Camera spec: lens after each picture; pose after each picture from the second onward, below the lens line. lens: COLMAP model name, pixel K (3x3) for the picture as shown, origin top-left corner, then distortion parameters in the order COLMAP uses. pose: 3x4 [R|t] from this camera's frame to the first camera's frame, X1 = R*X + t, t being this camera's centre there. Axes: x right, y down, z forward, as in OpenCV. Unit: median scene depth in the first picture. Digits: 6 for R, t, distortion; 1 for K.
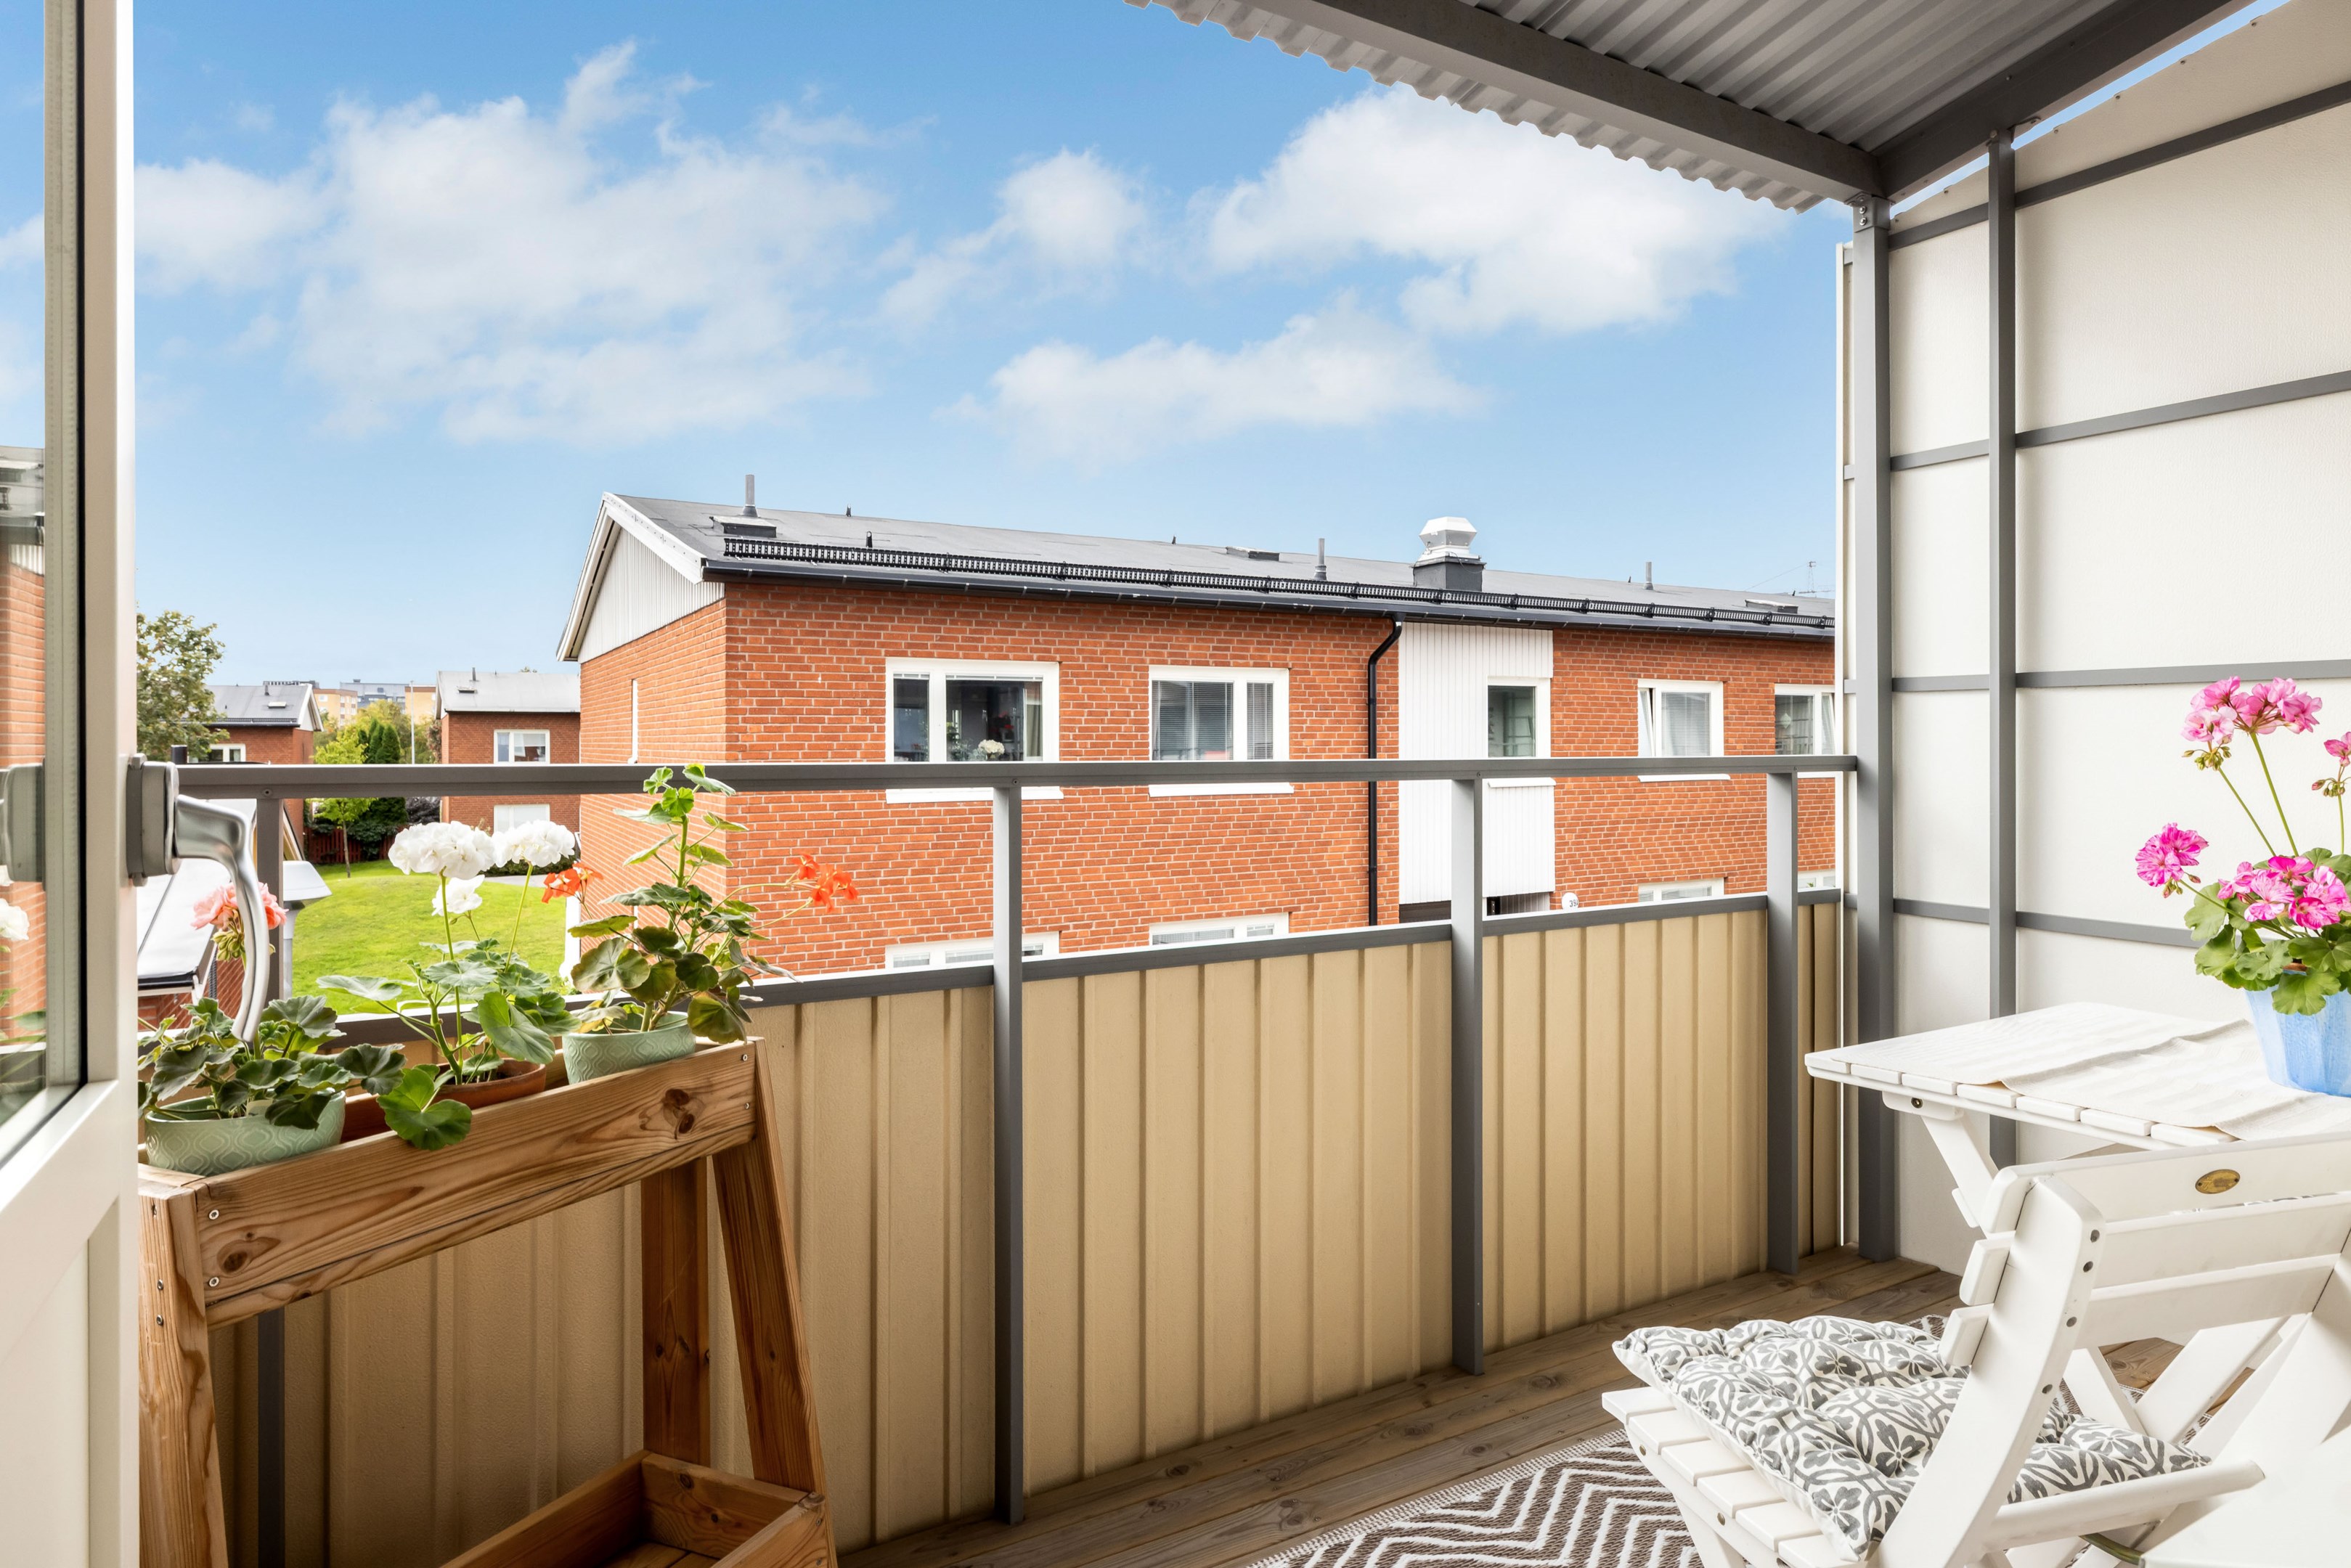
lens RADIAL K [[1308.8, 0, 1182.2], [0, 1308.8, 742.3], [0, 0, 1]] dist [0.000672, 0.000162]
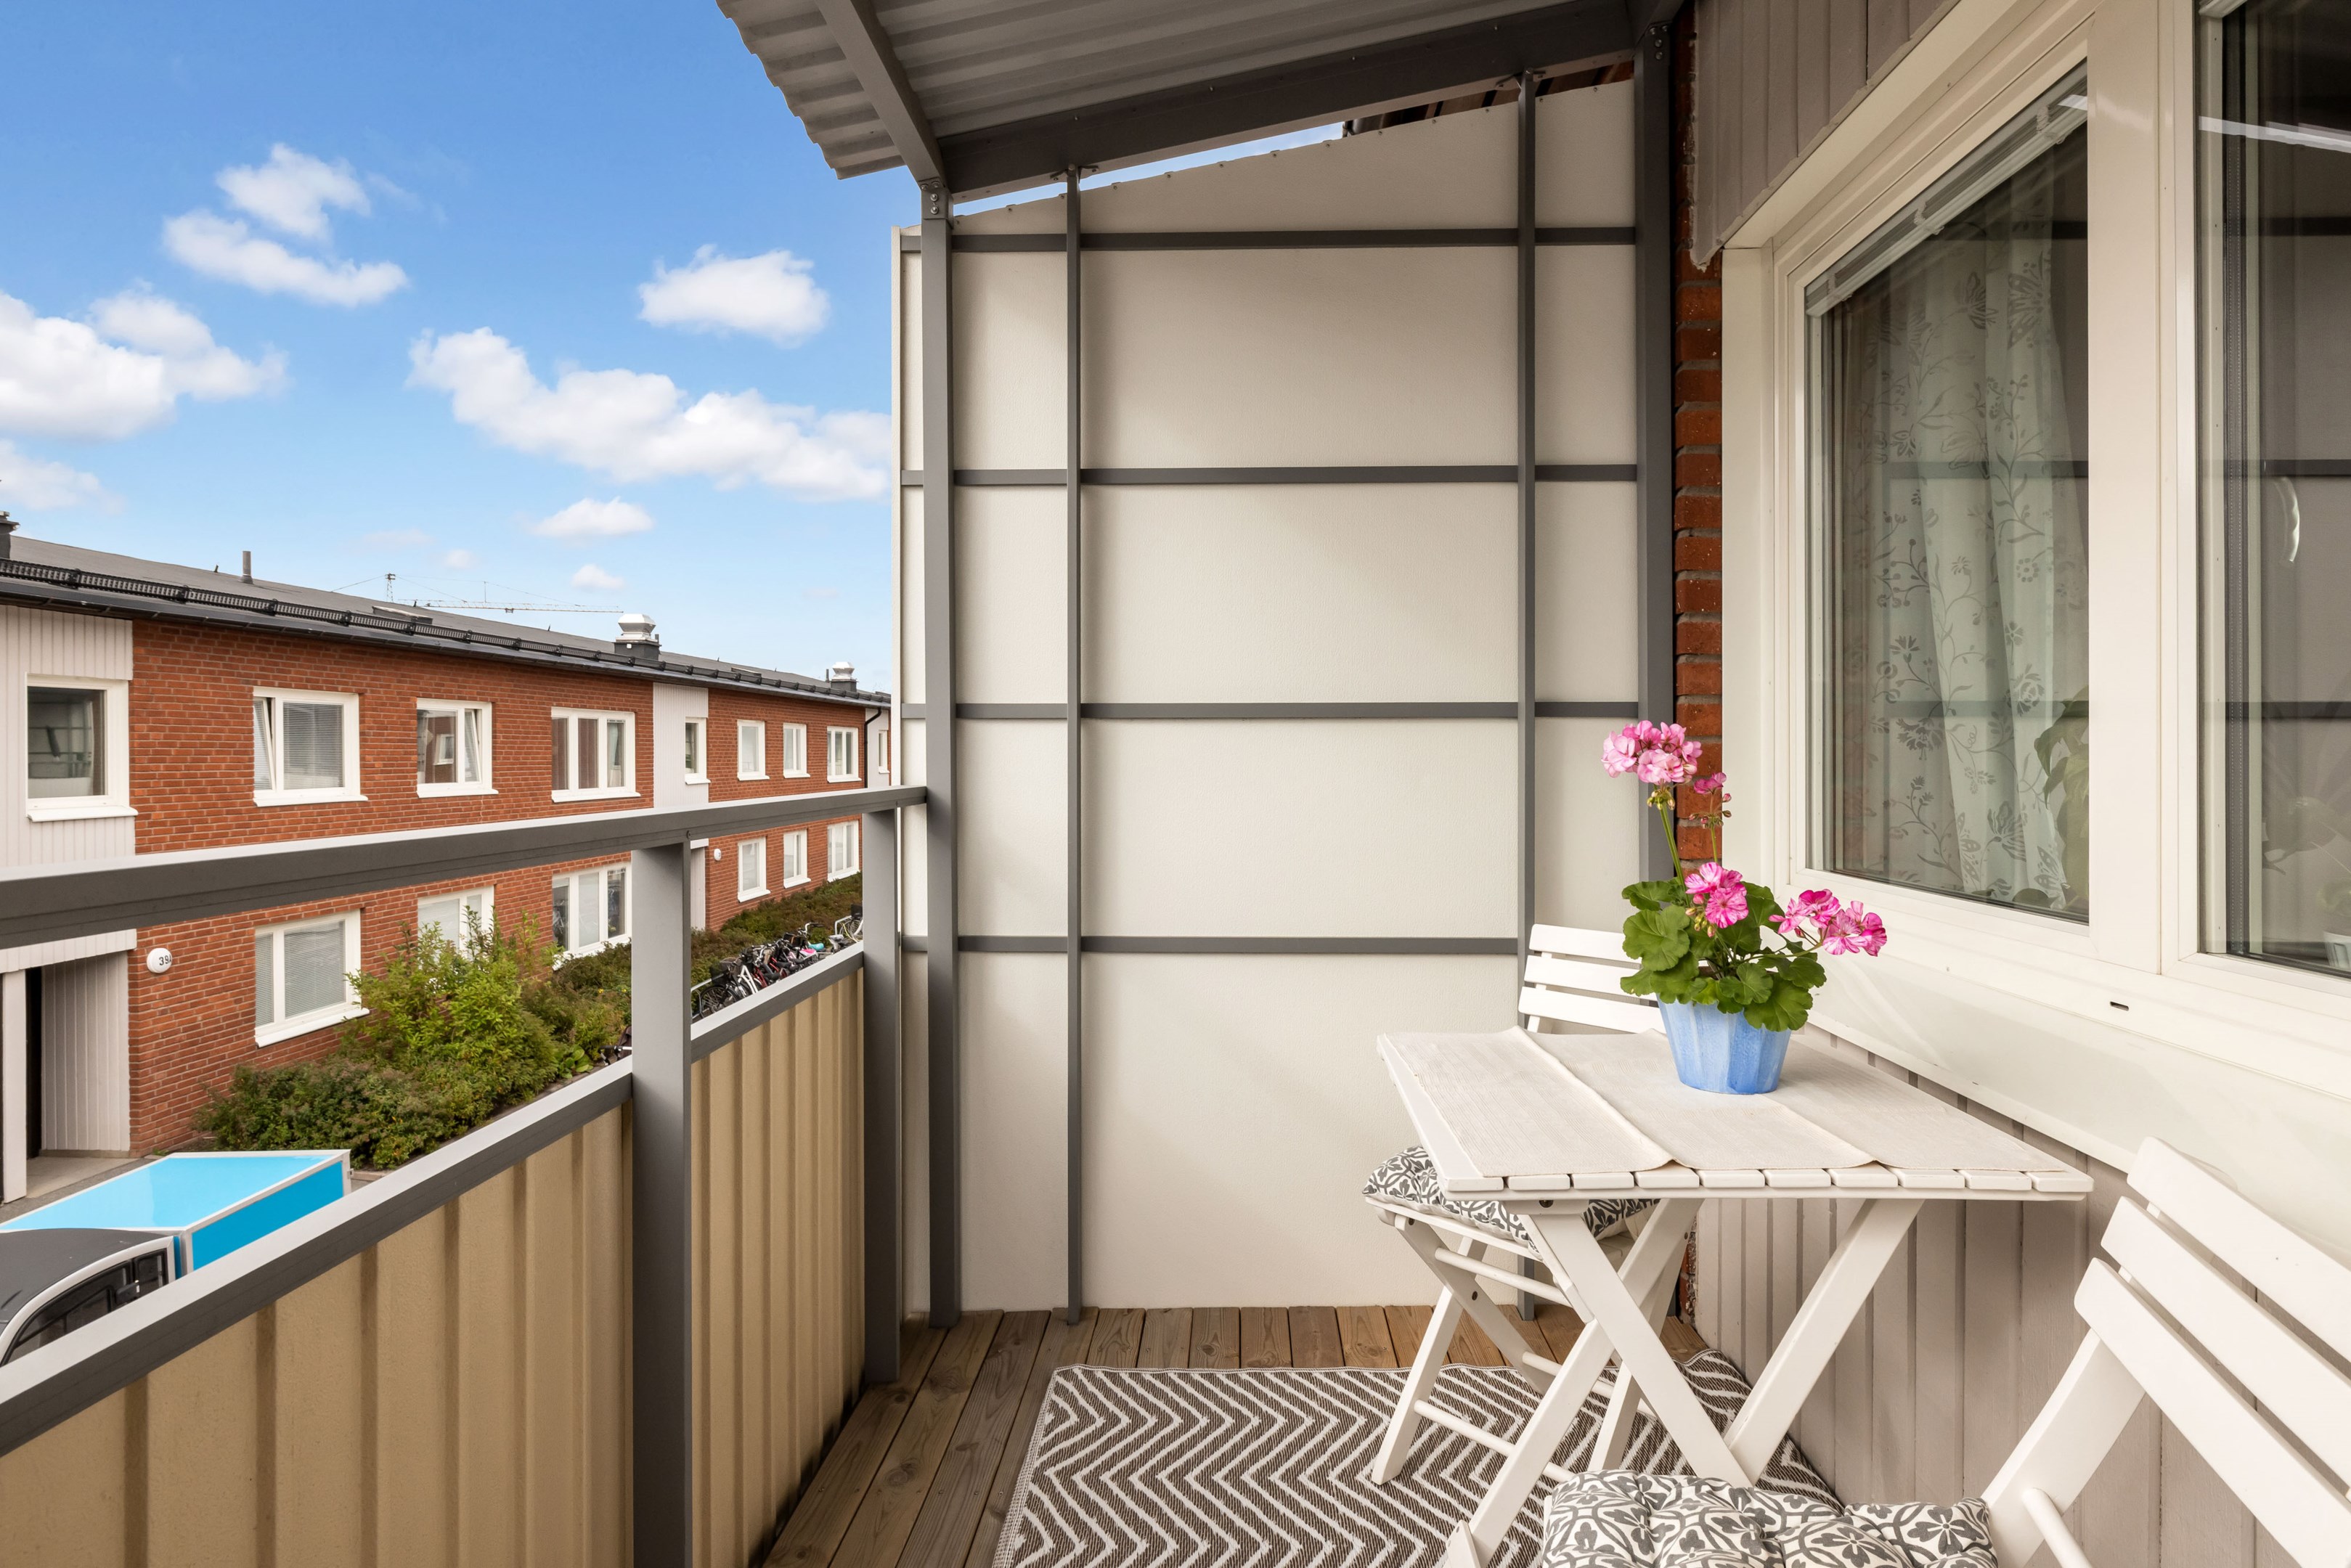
lens RADIAL K [[1250.3, 0, 1183.0], [0, 1250.3, 755.4], [0, 0, 1]] dist [0.002179, -0.000319]
pose [[0.533016, -0.003194, 0.846099, -0.137021], [0.004407, 0.999990, 0.000999, -0.012058], [-0.846094, 0.003196, 0.533024, 0.383027]]
